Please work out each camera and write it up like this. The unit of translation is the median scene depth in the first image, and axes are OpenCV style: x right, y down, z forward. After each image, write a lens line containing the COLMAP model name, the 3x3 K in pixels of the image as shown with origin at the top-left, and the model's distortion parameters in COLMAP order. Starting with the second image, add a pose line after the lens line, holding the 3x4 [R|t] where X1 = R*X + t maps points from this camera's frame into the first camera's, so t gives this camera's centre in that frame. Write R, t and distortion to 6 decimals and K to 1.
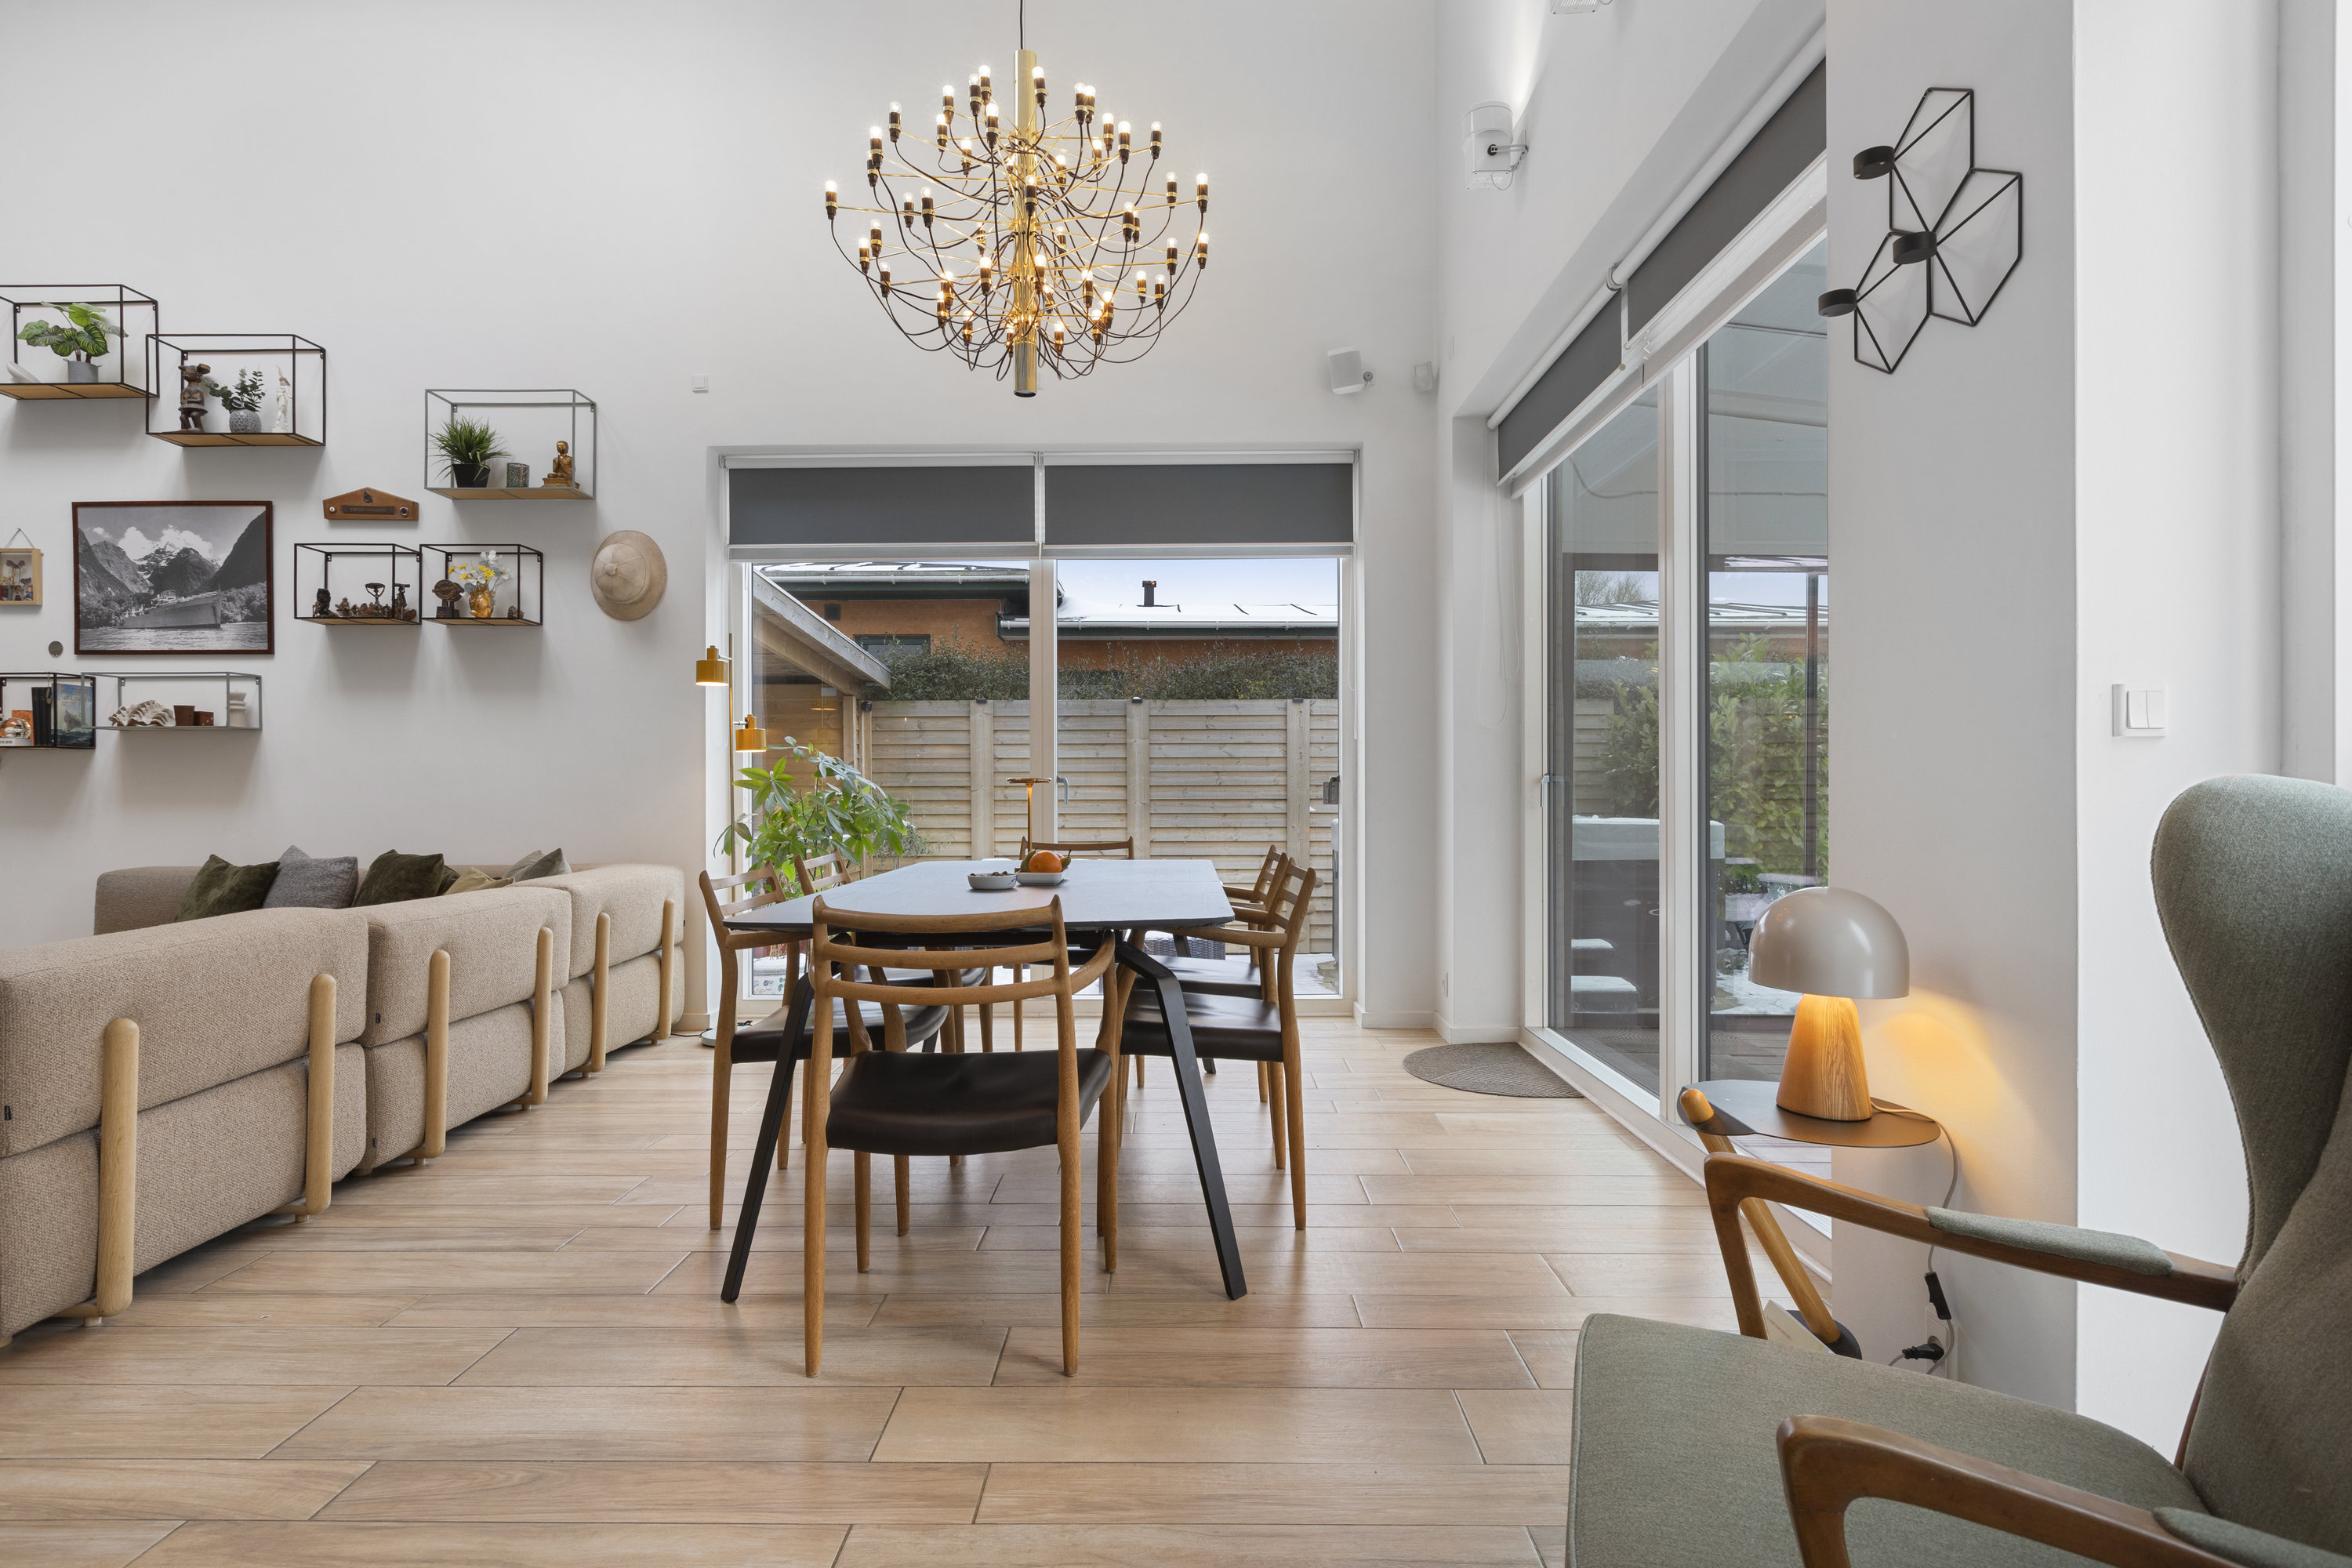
lens RADIAL K [[1235.7, 0, 1171.0], [0, 1235.7, 781.7], [0, 0, 1]] dist [0.004252, -0.001880]
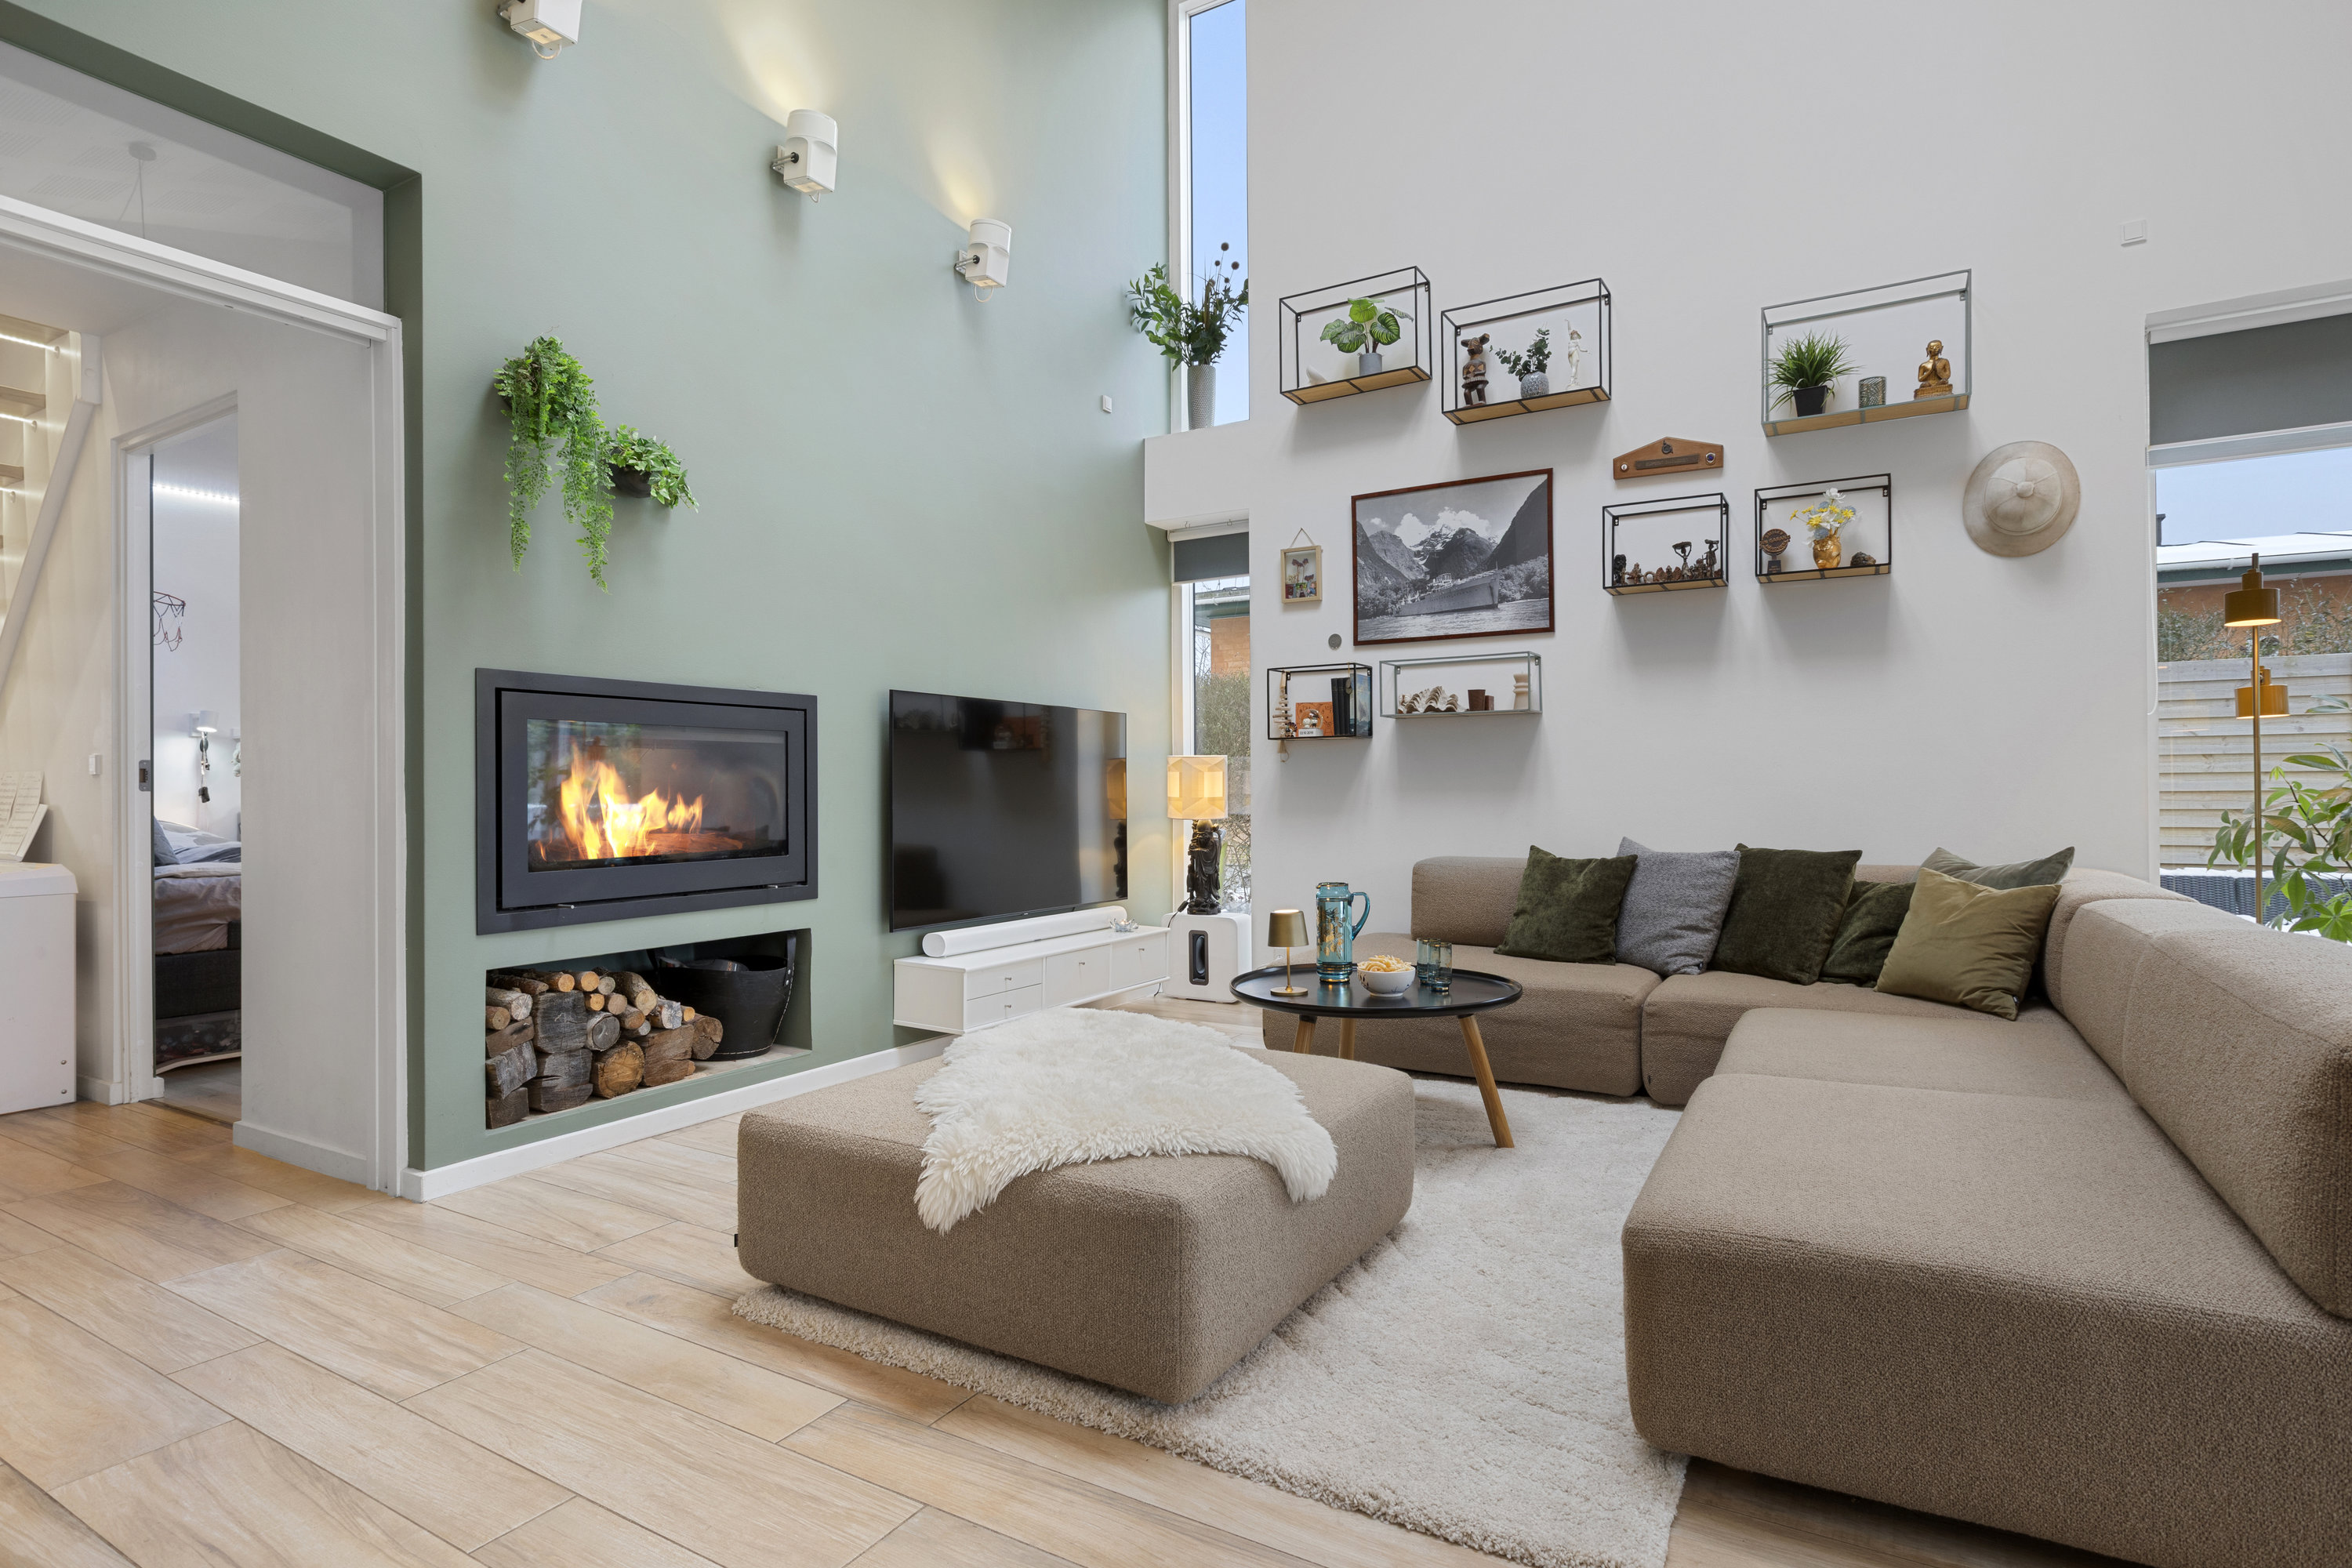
lens RADIAL K [[1199.1, 0, 1173.4], [0, 1199.1, 783.0], [0, 0, 1]] dist [-0.000508, 0.000553]
pose [[0.867107, -0.007298, -0.498068, -0.525712], [0.007751, 0.999969, -0.001159, 0.009835], [0.498062, -0.002856, 0.867137, 0.072676]]
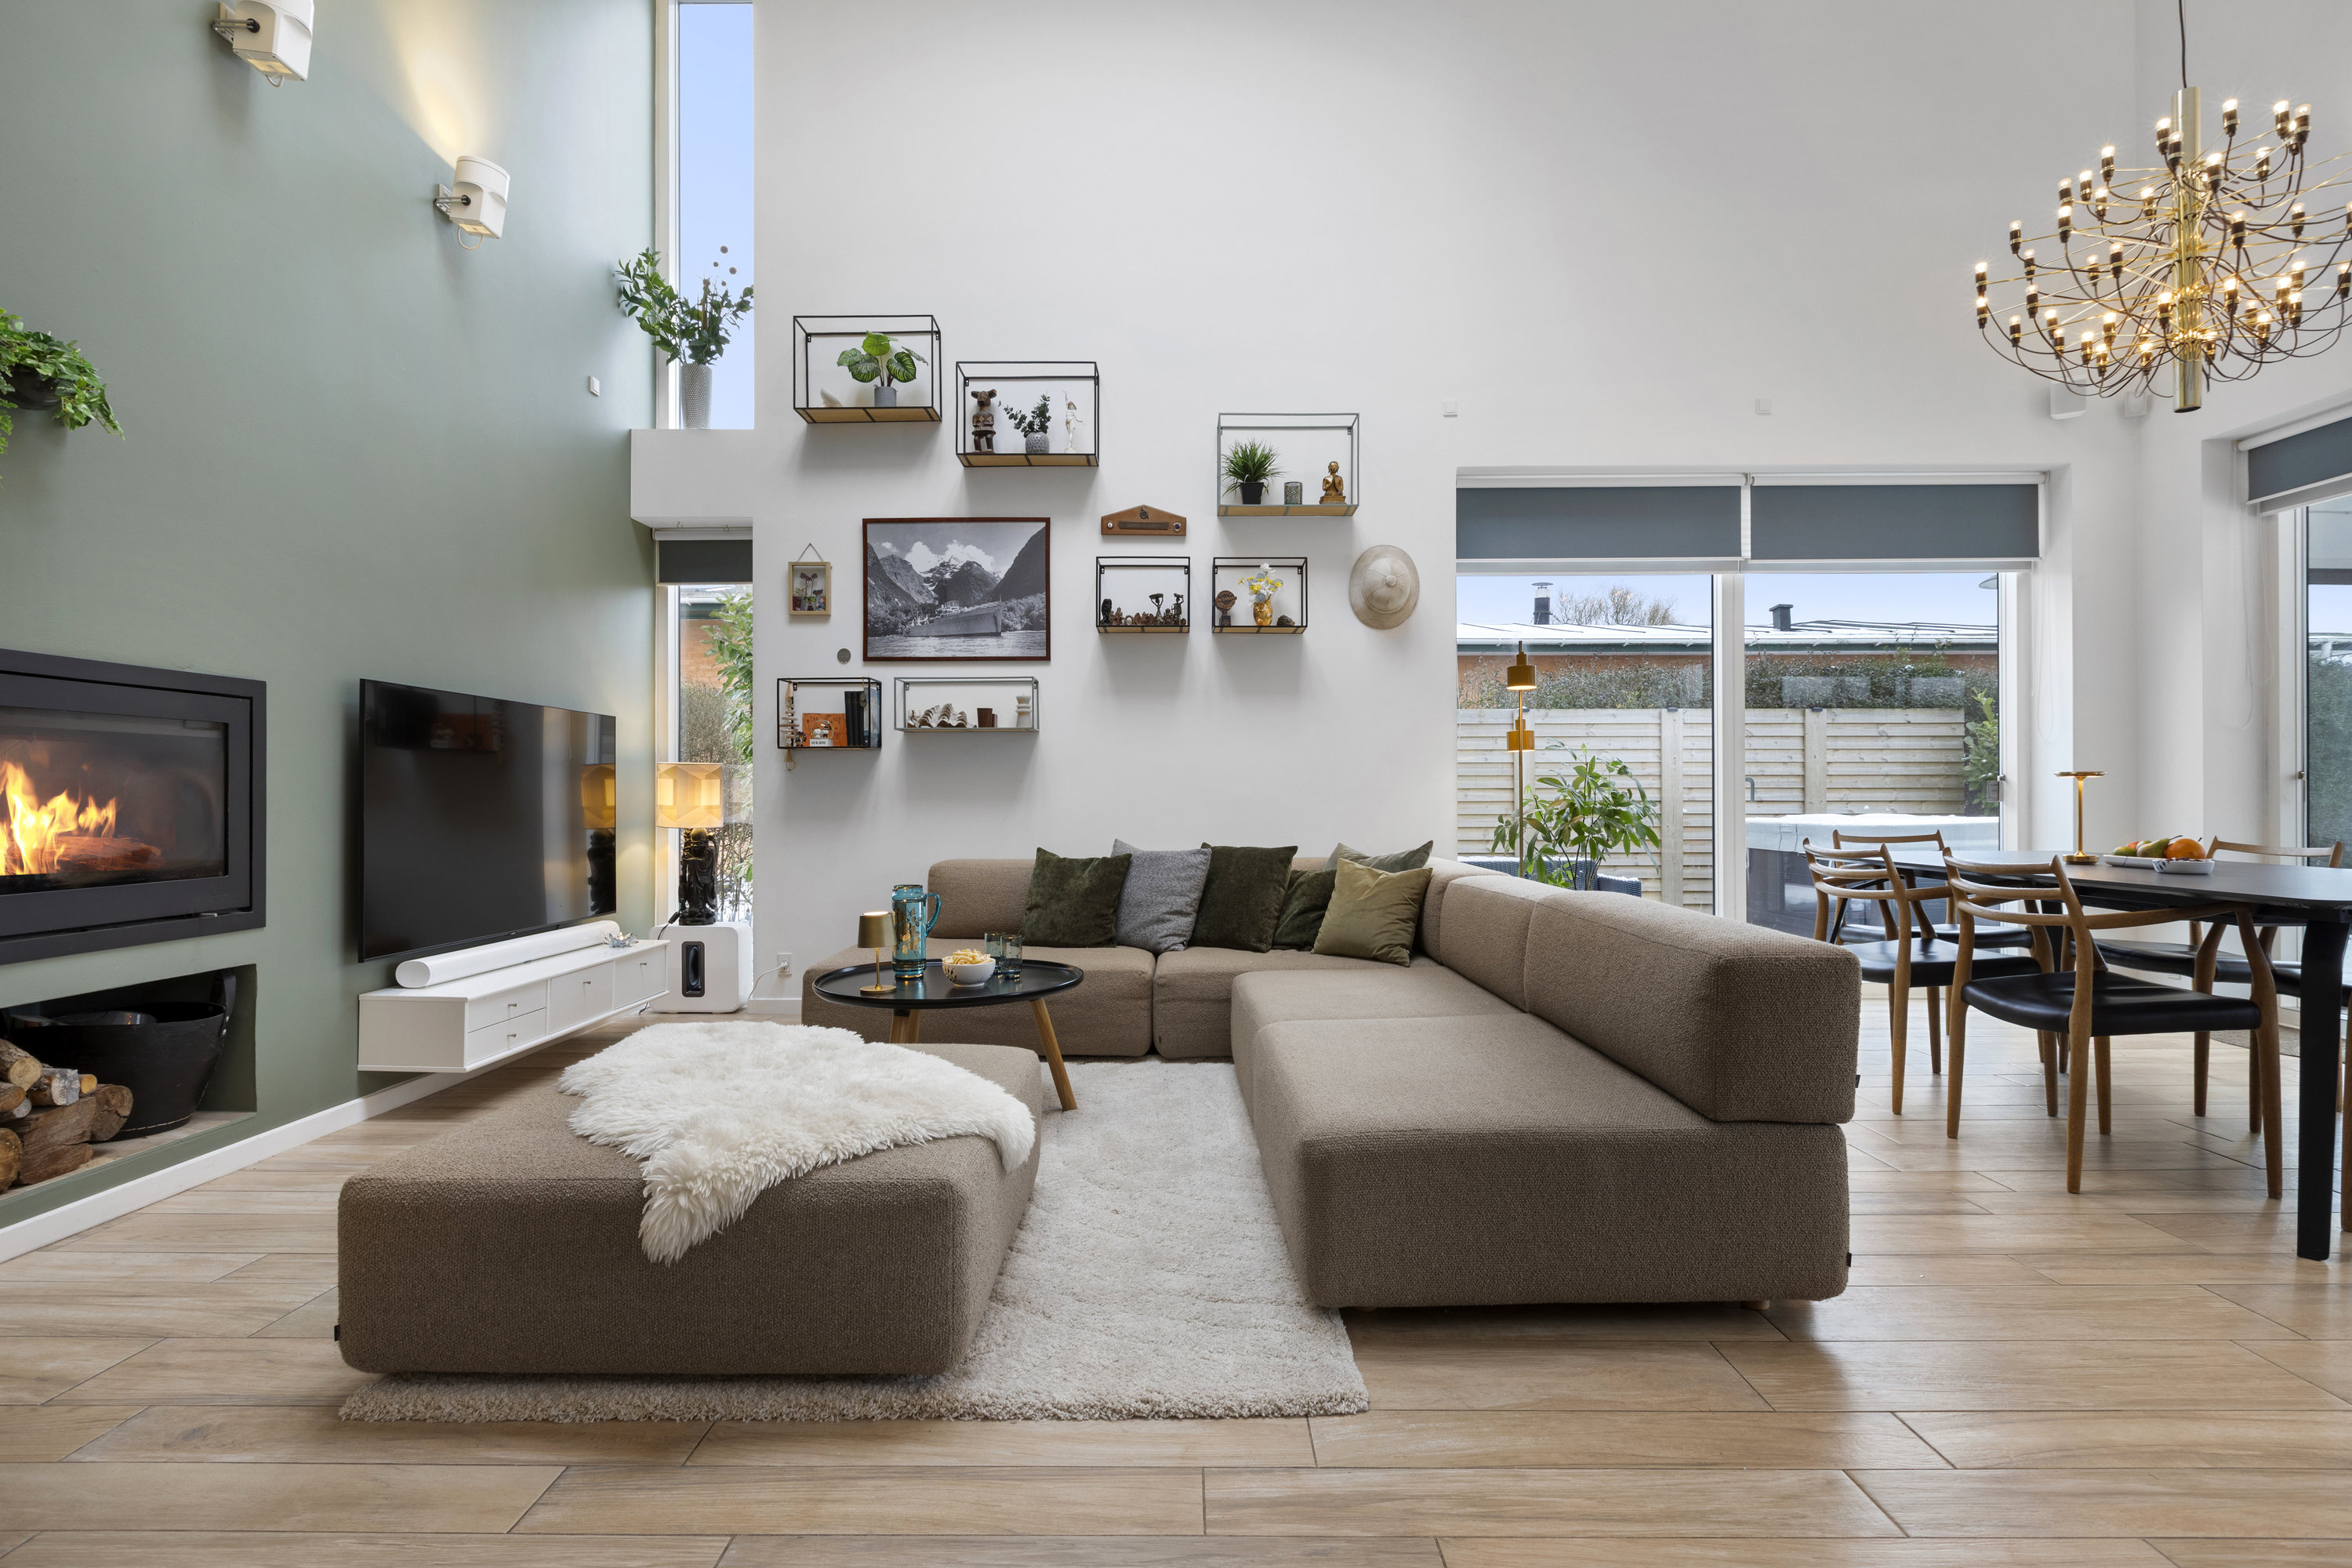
lens RADIAL K [[1129.5, 0, 1166.4], [0, 1129.5, 789.6], [0, 0, 1]] dist [-0.002448, -0.000091]
pose [[0.999949, -0.001003, 0.010061, -0.635889], [0.001019, 0.999998, -0.001621, 0.009967], [-0.010060, 0.001631, 0.999948, 0.024090]]
